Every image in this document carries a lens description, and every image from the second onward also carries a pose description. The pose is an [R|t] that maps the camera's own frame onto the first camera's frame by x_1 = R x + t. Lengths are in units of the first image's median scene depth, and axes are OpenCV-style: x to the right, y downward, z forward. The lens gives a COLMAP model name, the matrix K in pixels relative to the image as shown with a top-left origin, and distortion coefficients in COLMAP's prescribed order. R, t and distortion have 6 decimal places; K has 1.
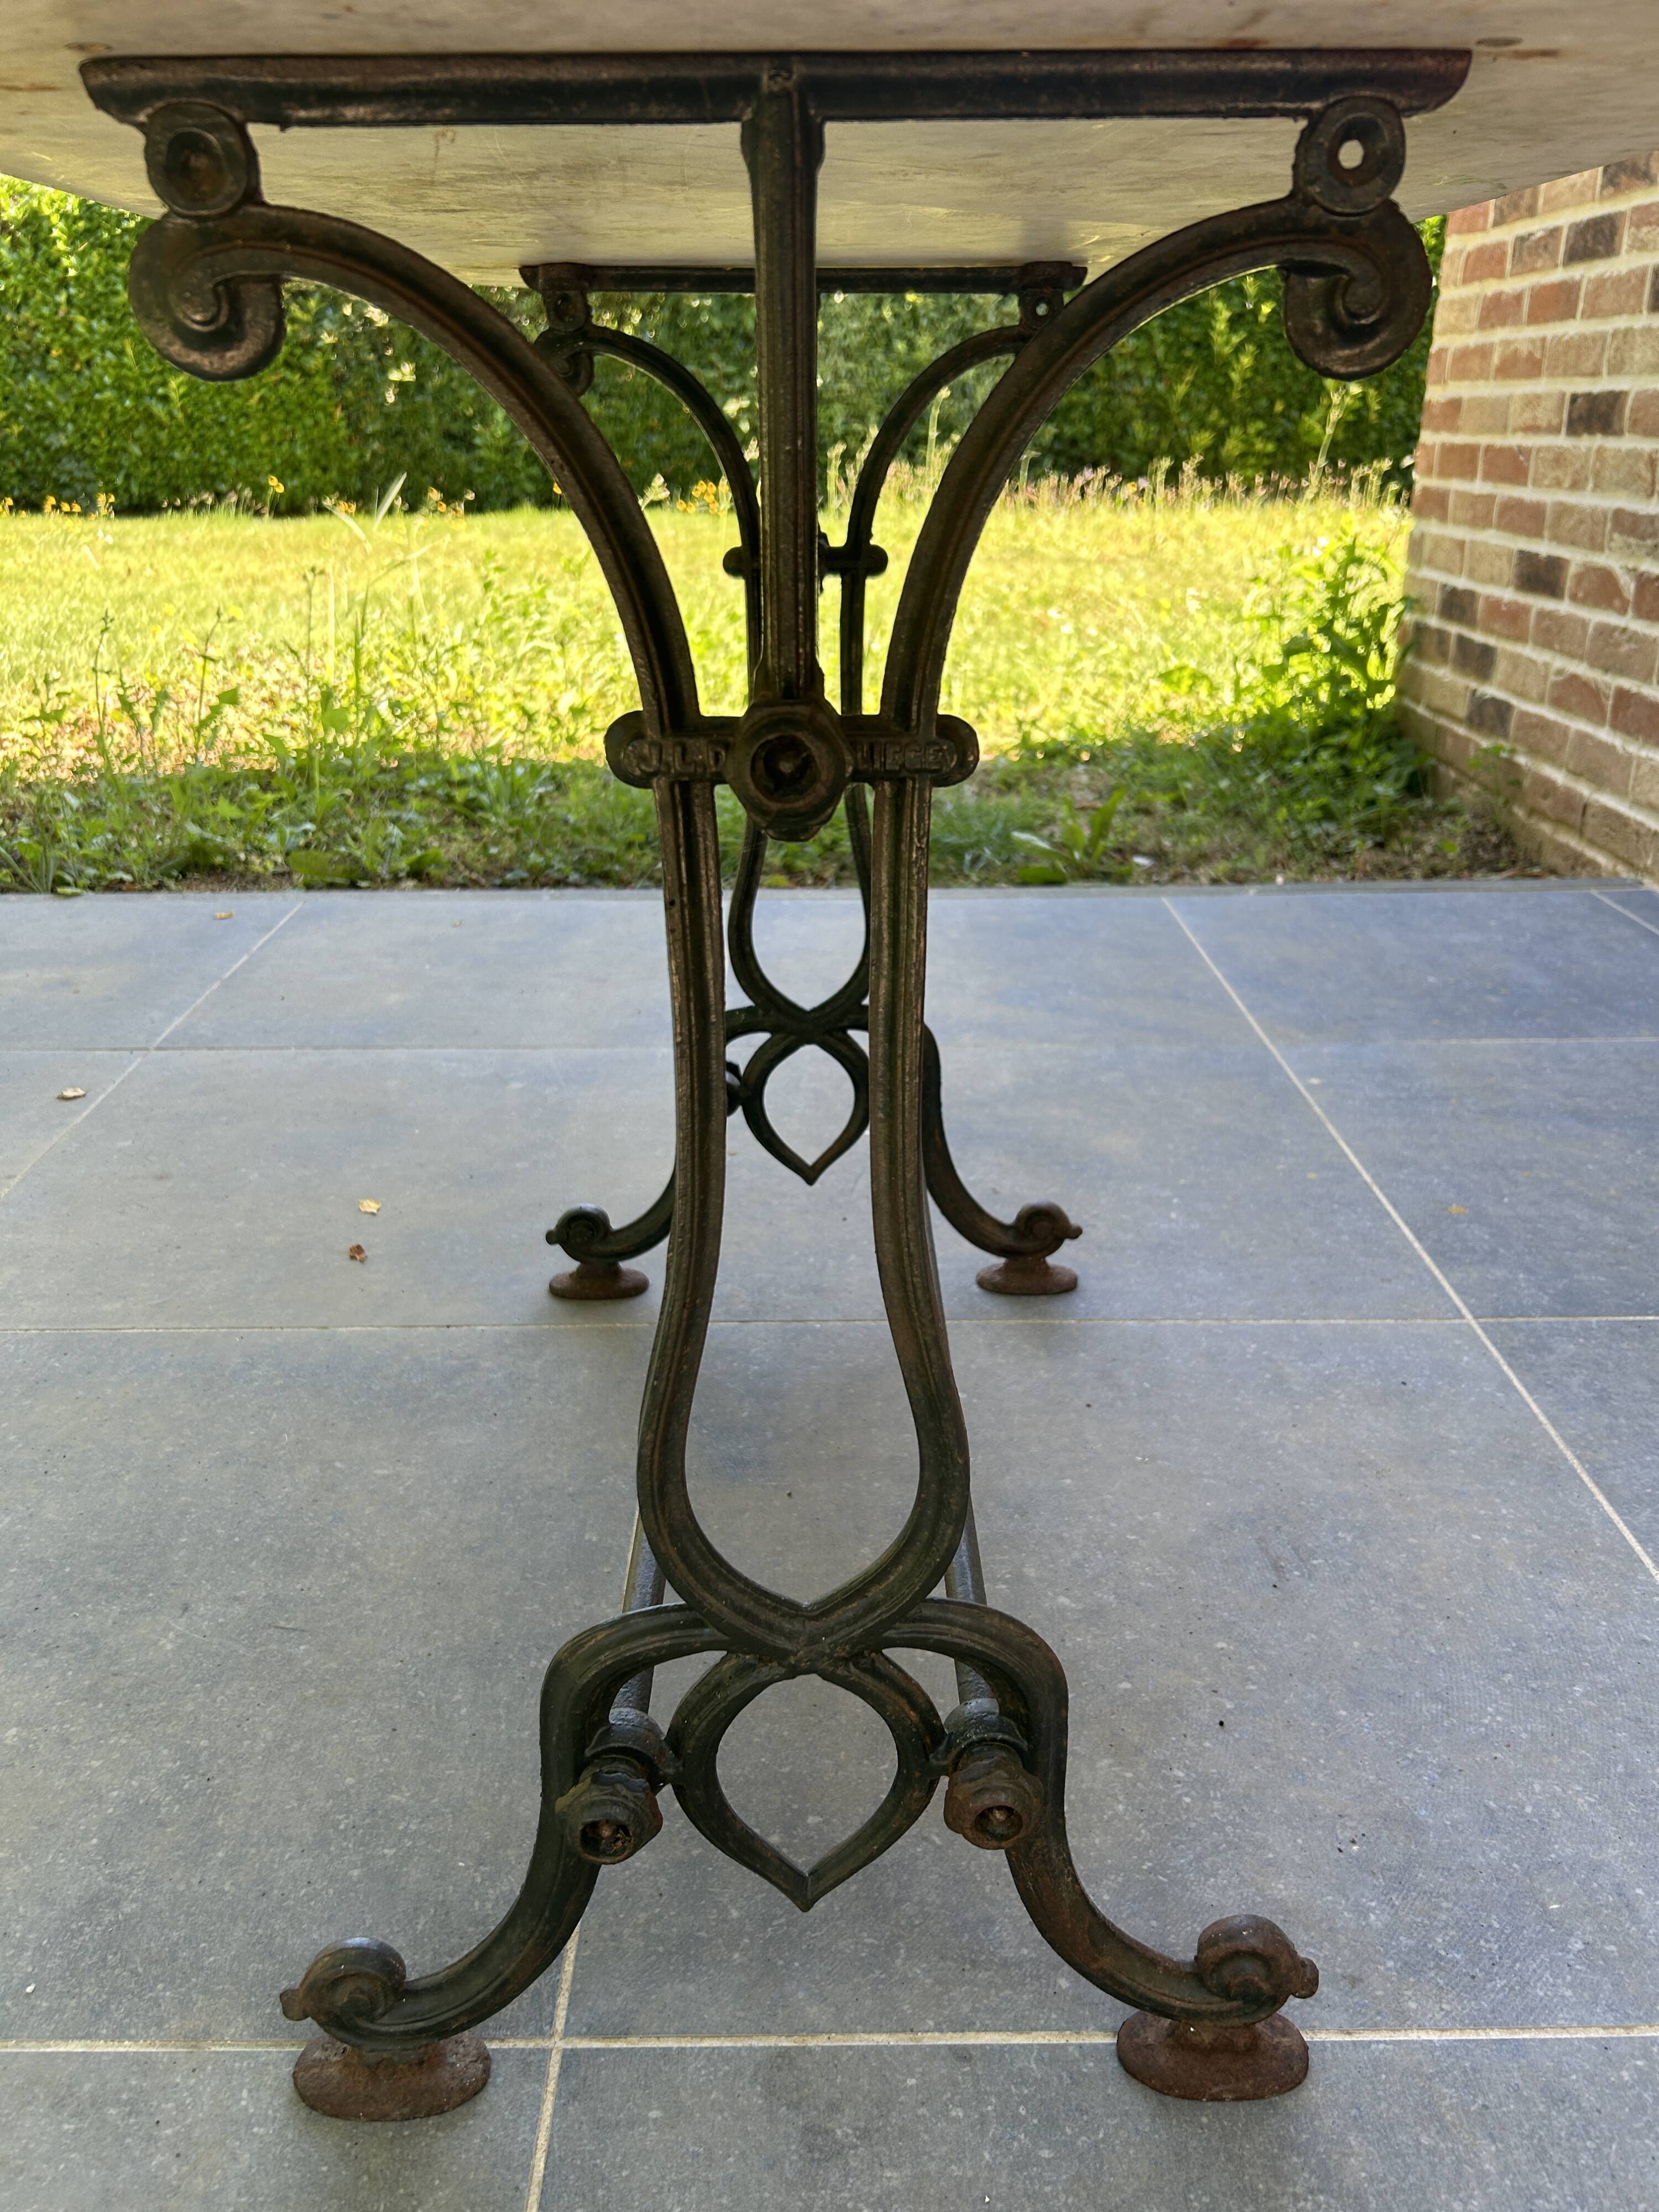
lens RADIAL K [[1676.2, 0, 820.1], [0, 1676.2, 1126.4], [0, 0, 1]] dist [0.040848, -0.044259]
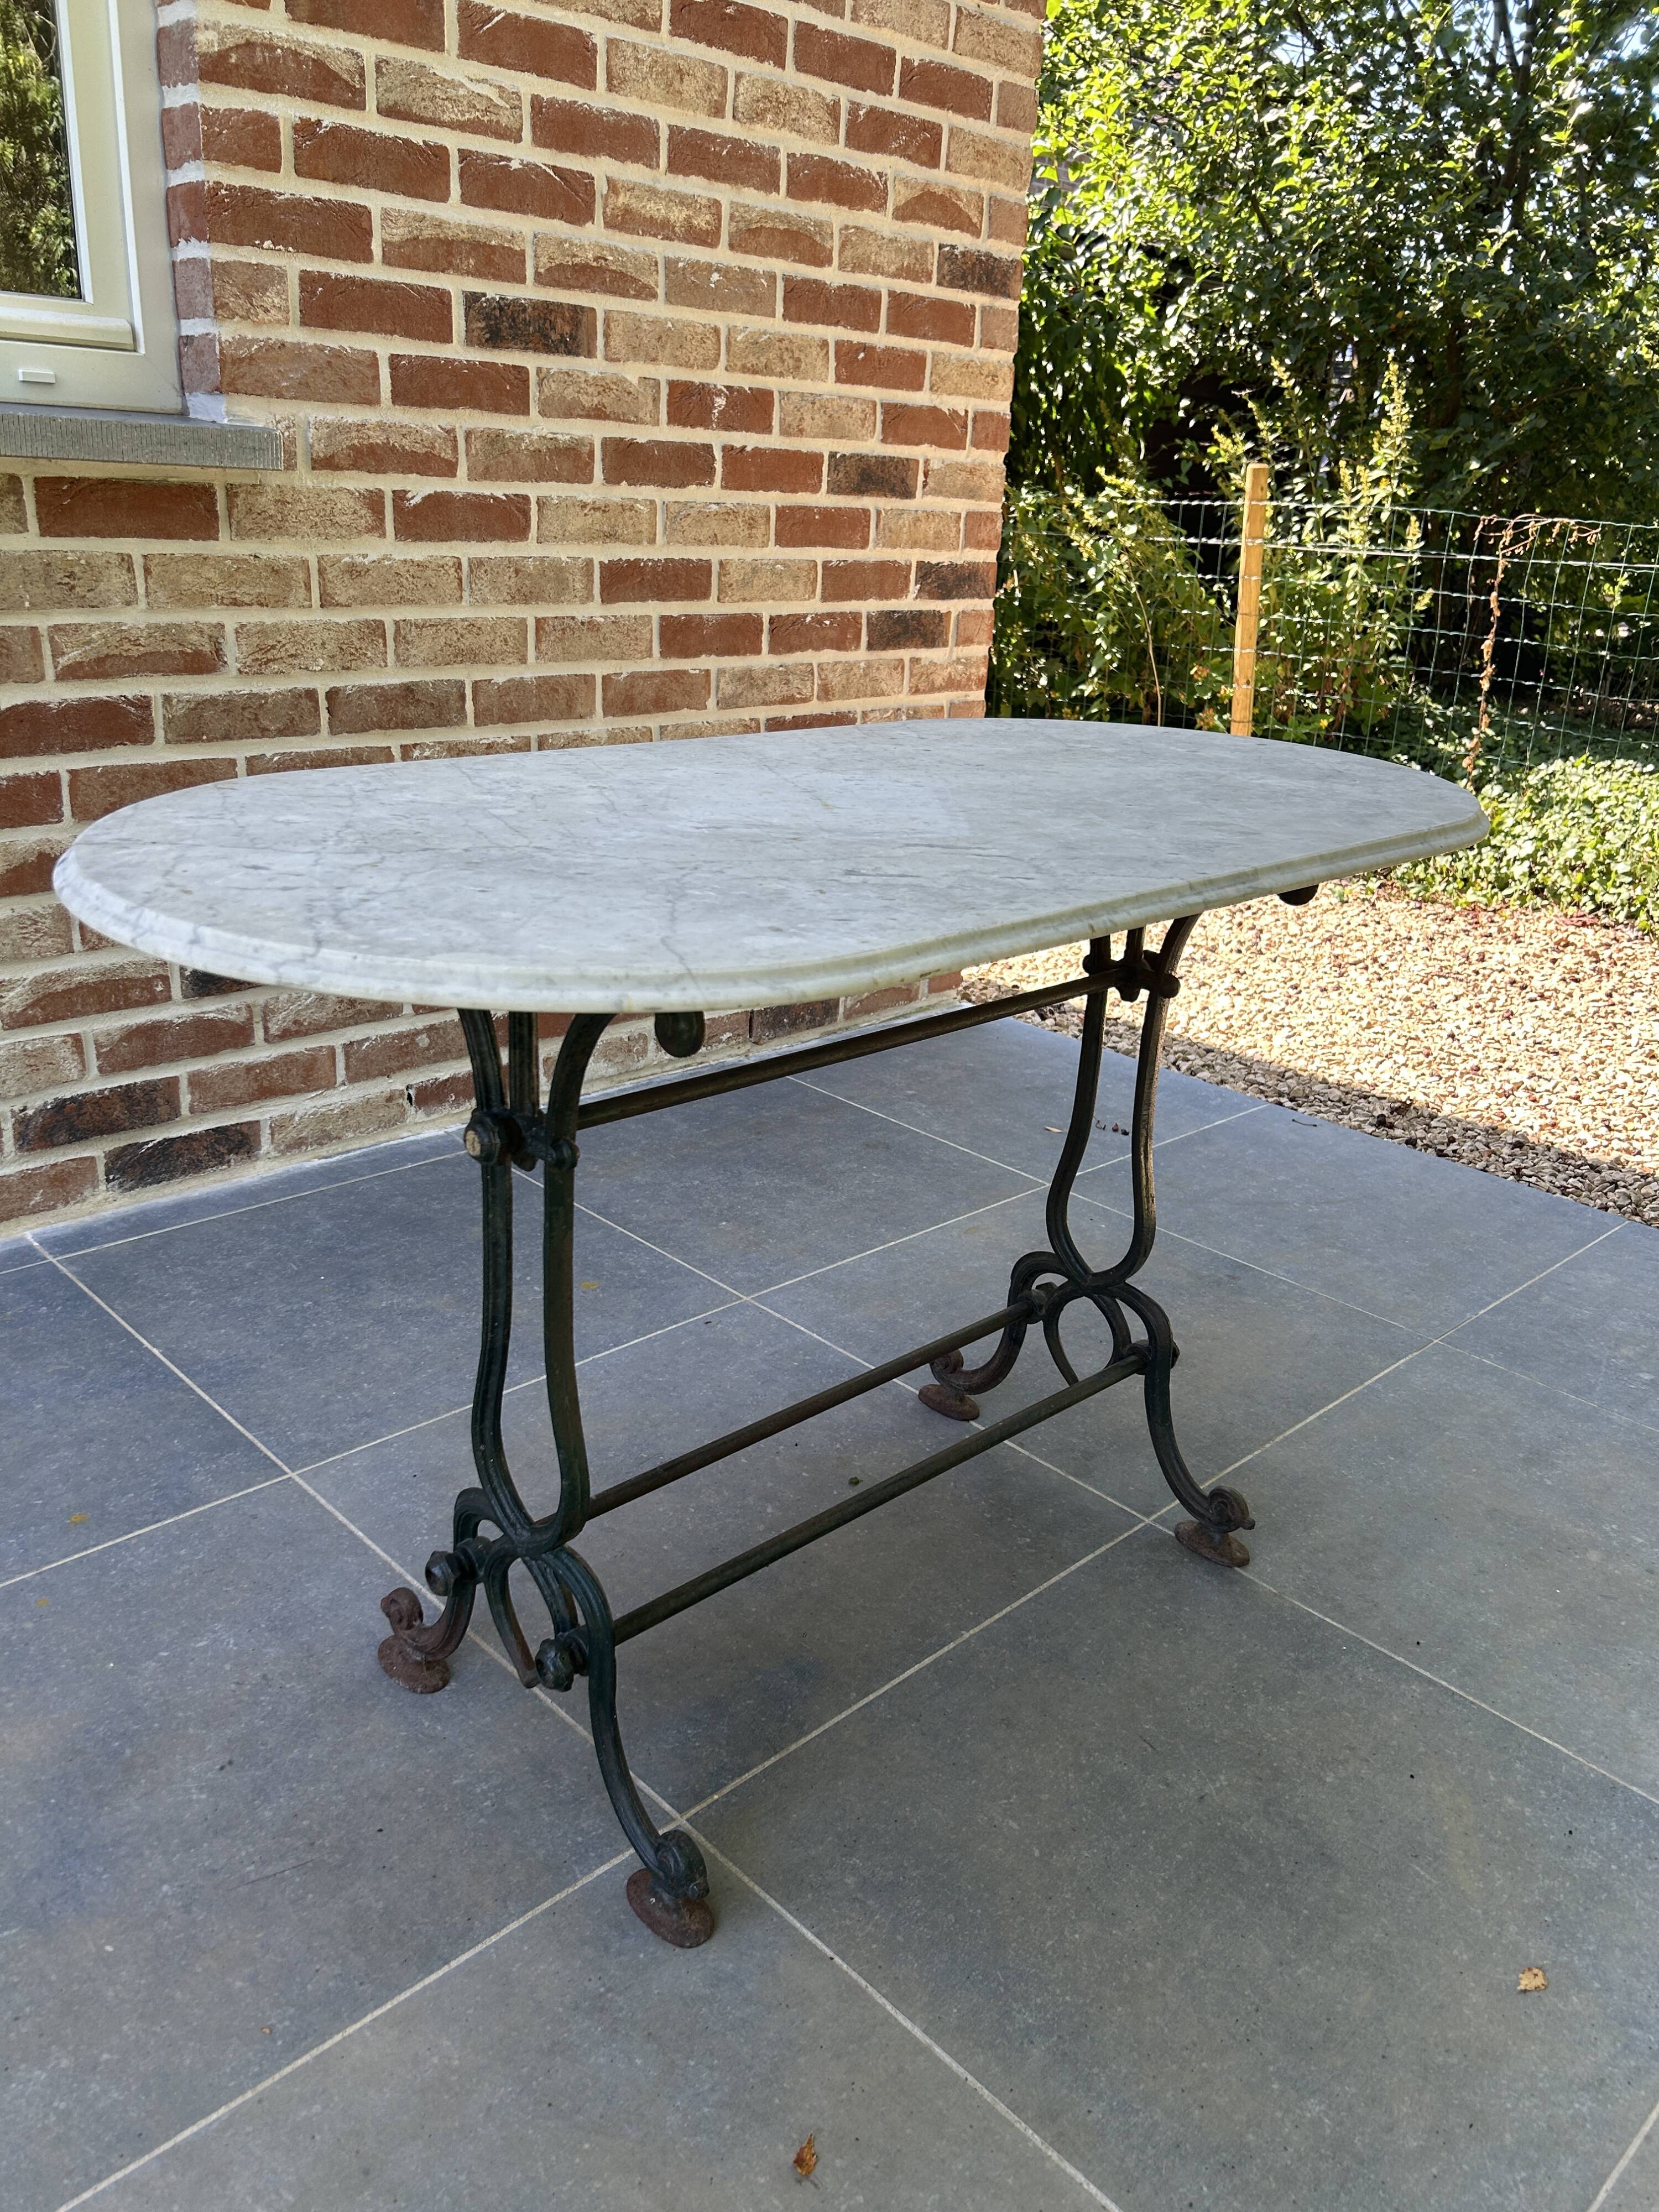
lens RADIAL K [[1676.2, 0, 823.8], [0, 1676.2, 1120.6], [0, 0, 1]] dist [0.040848, -0.044259]
pose [[-0.692077, -0.292487, 0.659909, -0.579489], [0.231961, 0.775616, 0.587039, -0.650861], [-0.683537, 0.559349, -0.468940, 0.985984]]
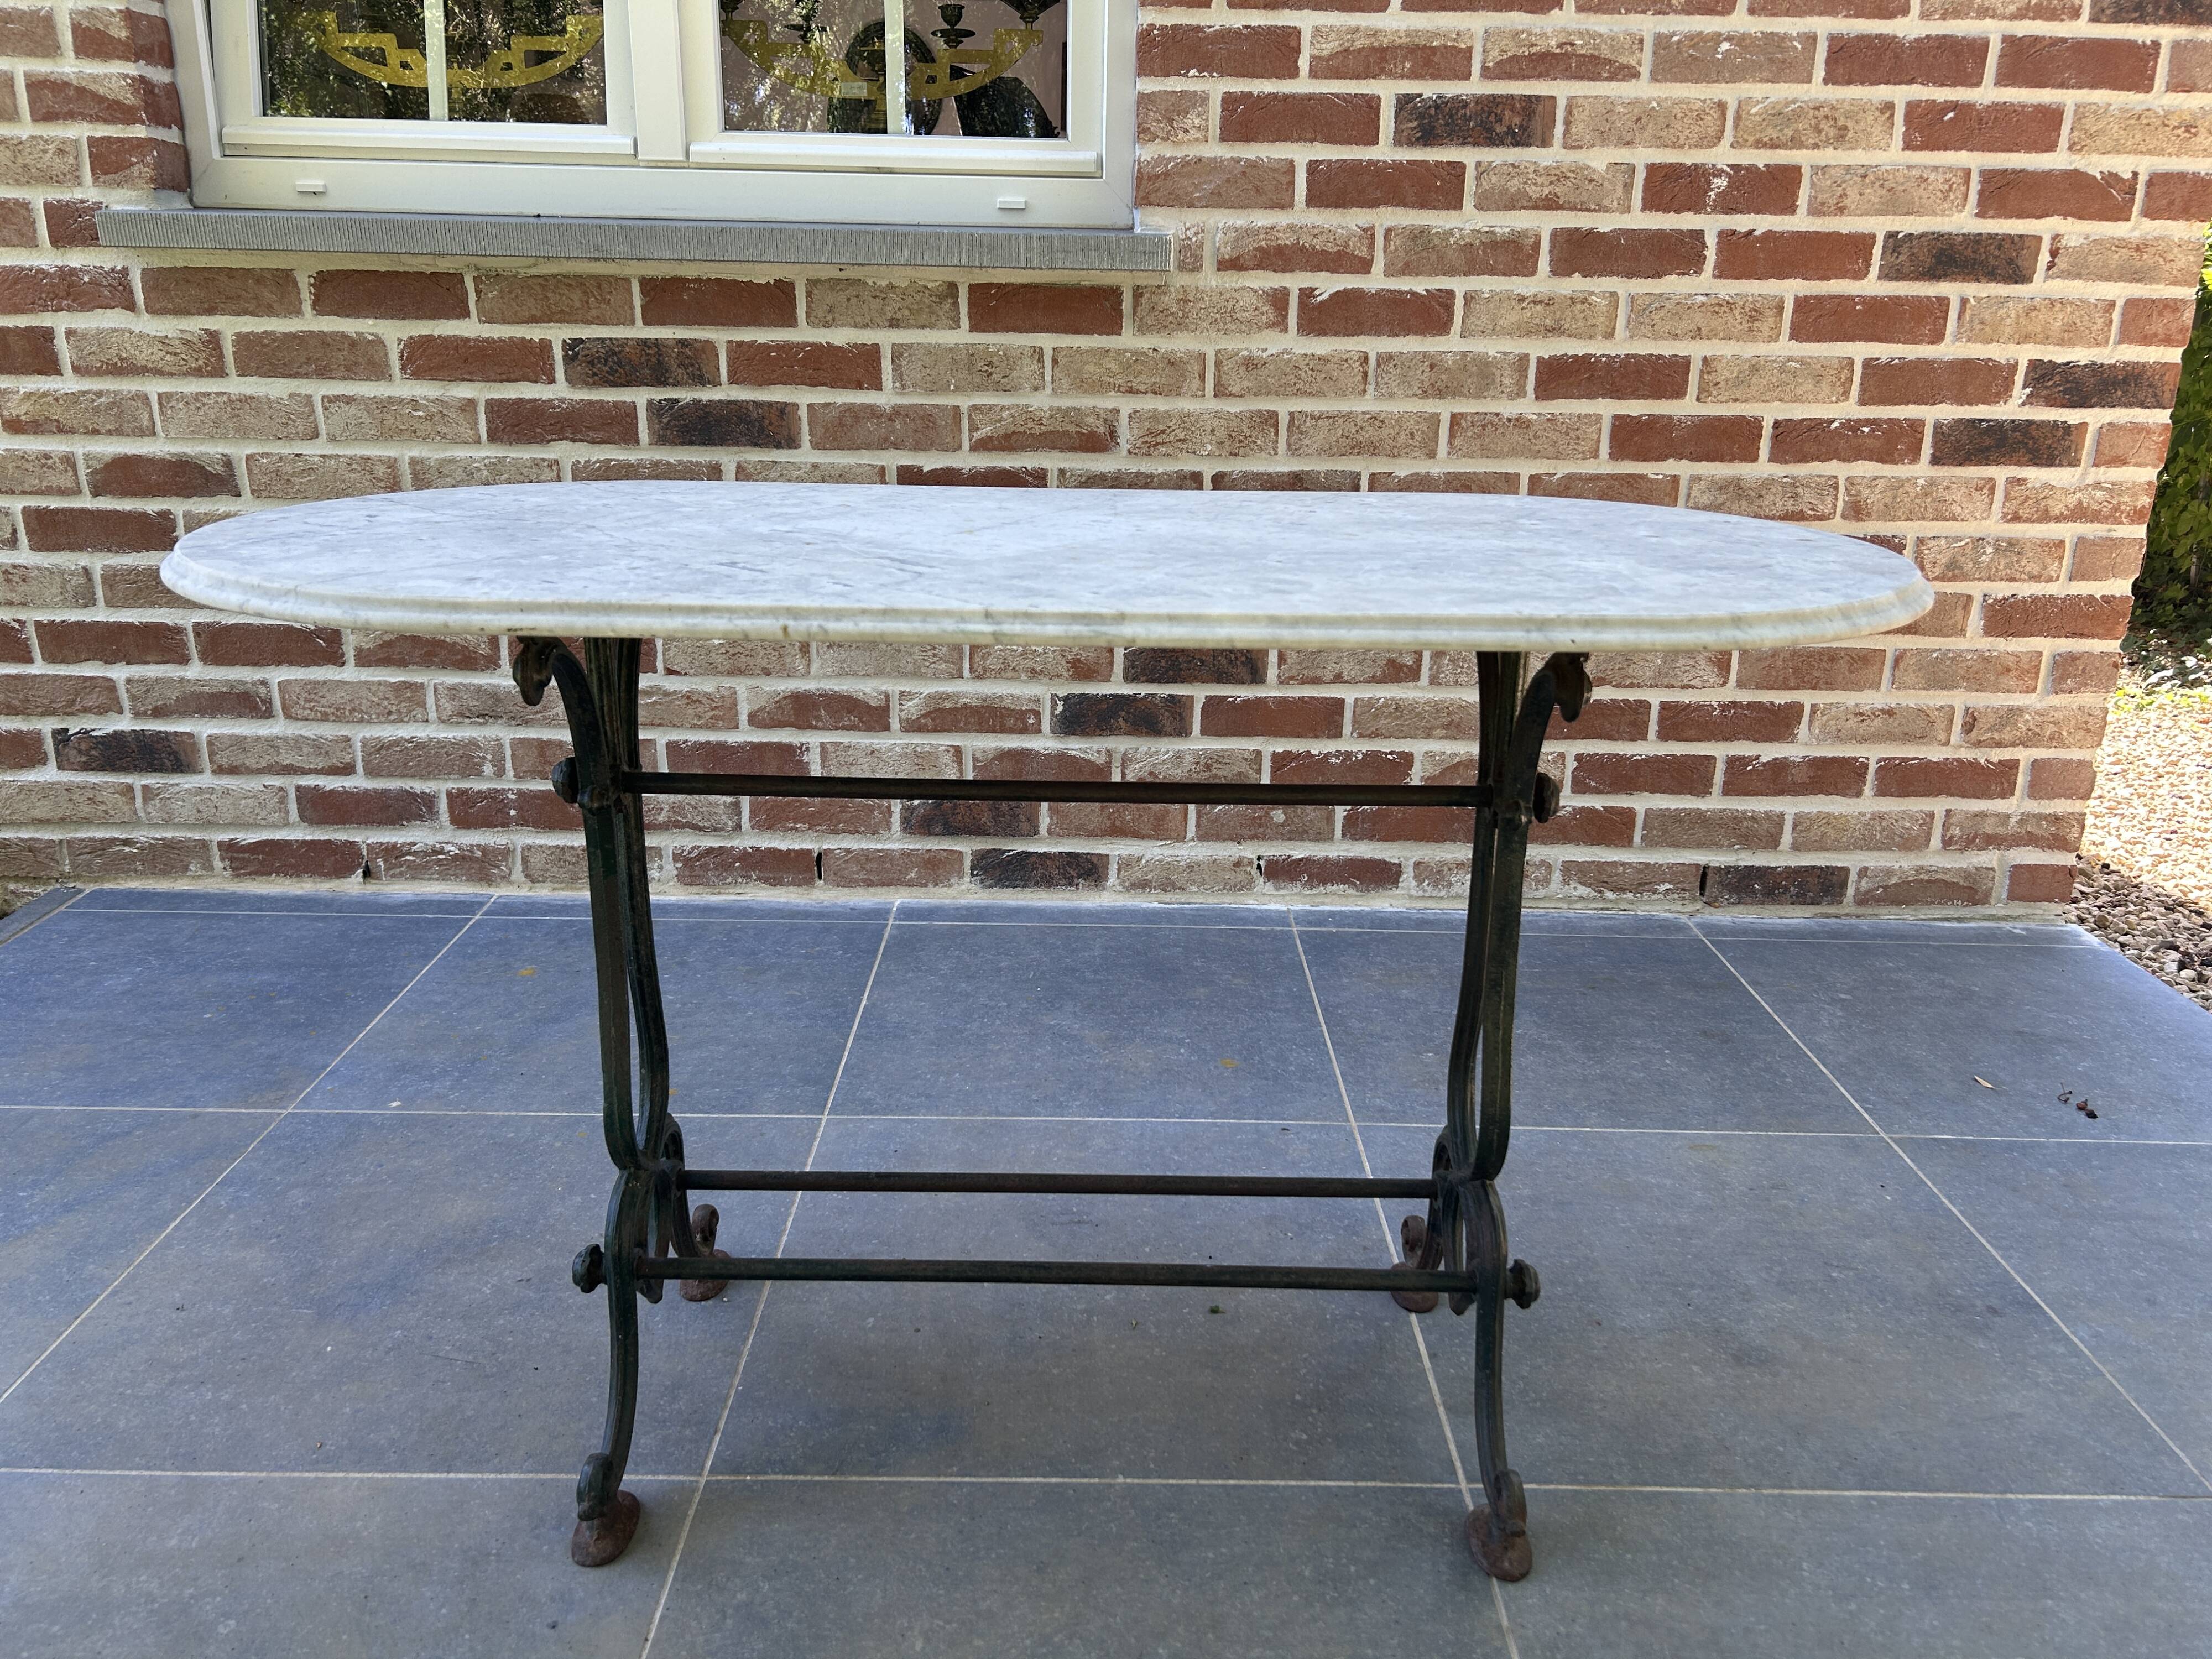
lens RADIAL K [[1676.2, 0, 1108.2], [0, 1676.2, 842.4], [0, 0, 1]] dist [0.040848, -0.044259]
pose [[0.001680, -0.311557, 0.950226, -0.809066], [0.373607, 0.881614, 0.288400, -0.368781], [-0.927586, 0.354526, 0.117881, 0.417095]]
